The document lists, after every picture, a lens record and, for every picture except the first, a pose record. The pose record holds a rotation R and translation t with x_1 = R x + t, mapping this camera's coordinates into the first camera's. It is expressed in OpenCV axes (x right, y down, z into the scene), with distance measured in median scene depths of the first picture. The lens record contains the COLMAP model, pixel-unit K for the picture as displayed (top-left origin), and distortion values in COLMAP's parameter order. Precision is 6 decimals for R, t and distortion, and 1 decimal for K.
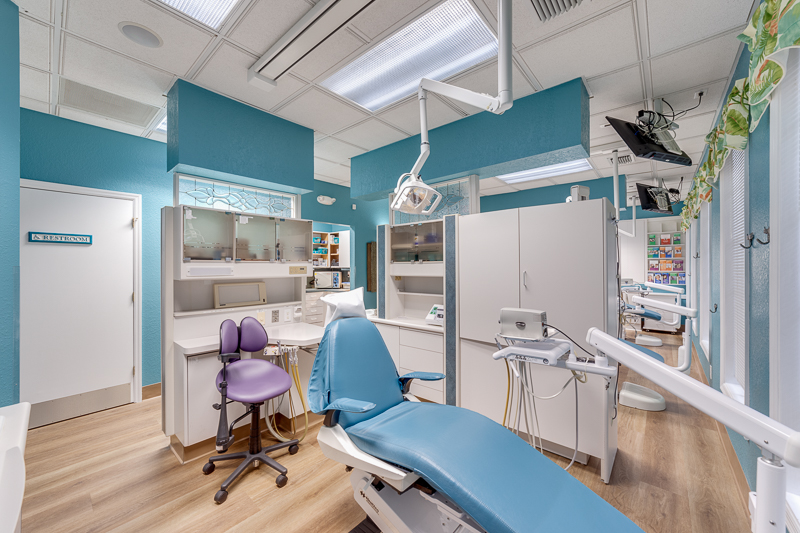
lens RADIAL K [[309.8, 0, 400.0], [0, 309.8, 266.5], [0, 0, 1]] dist [-0.000945, -0.000148]
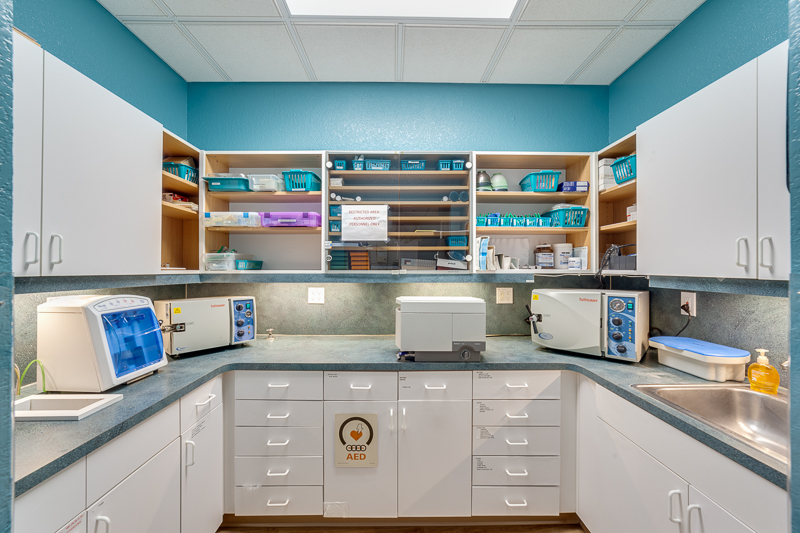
lens RADIAL K [[309.8, 0, 400.0], [0, 309.8, 266.5], [0, 0, 1]] dist [-0.000945, -0.000148]
pose [[0.659001, 0.000496, -0.752142, -0.131802], [-0.001352, 0.999999, -0.000526, -0.003378], [0.752141, 0.001363, 0.659001, 0.675656]]
